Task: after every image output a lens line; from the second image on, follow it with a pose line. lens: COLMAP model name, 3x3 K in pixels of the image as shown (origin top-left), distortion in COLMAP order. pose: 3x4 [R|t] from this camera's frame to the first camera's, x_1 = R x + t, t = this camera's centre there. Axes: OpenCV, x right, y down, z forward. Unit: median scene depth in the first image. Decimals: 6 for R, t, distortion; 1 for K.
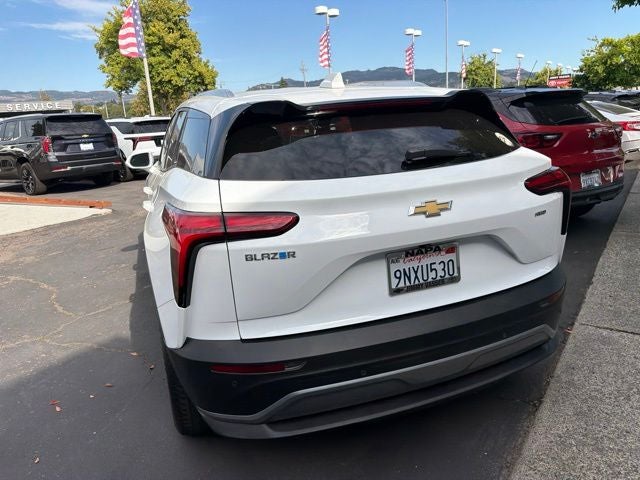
lens RADIAL K [[452.7, 0, 321.7], [0, 452.7, 238.8], [0, 0, 1]] dist [0.004334, -0.004961]
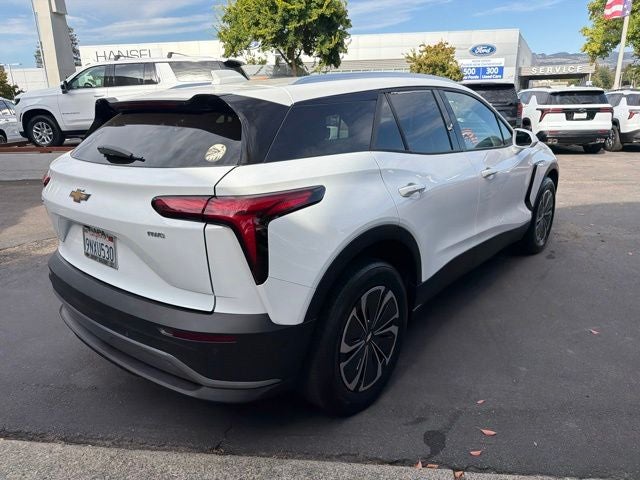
lens RADIAL K [[448.7, 0, 321.8], [0, 448.7, 241.1], [0, 0, 1]] dist [0.025821, -0.029426]
pose [[0.515698, 0.302115, -0.801737, 0.218872], [-0.237356, 0.949518, 0.205129, -0.048846], [0.823236, 0.084512, 0.561373, 0.119516]]
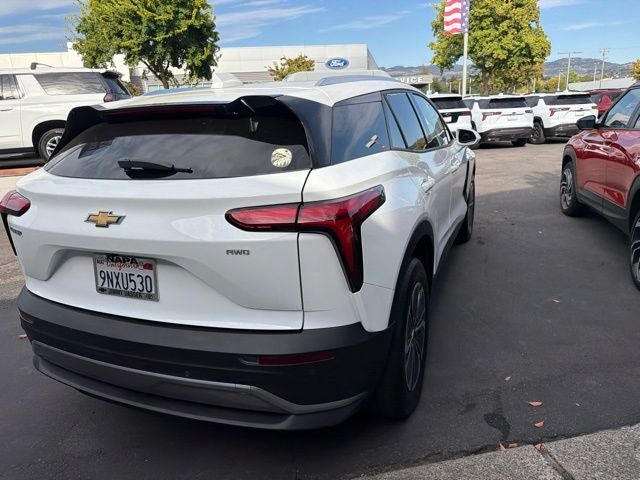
lens RADIAL K [[446.0, 0, 320.0], [0, 446.0, 240.0], [0, 0, 1]] dist [0.033434, -0.046175]
pose [[0.738959, 0.213518, -0.639022, 0.172796], [-0.174543, 0.976744, 0.124522, -0.031931], [0.650749, 0.019520, 0.759042, 0.076370]]
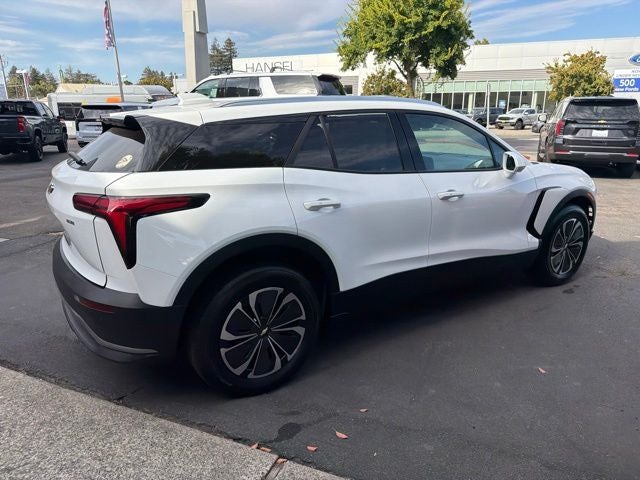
lens RADIAL K [[446.0, 0, 320.0], [0, 446.0, 240.0], [0, 0, 1]] dist [0.033434, -0.046175]
pose [[0.250030, 0.324422, -0.912269, 0.275071], [-0.271215, 0.927943, 0.255663, -0.077879], [0.929477, 0.183498, 0.320002, 0.194699]]
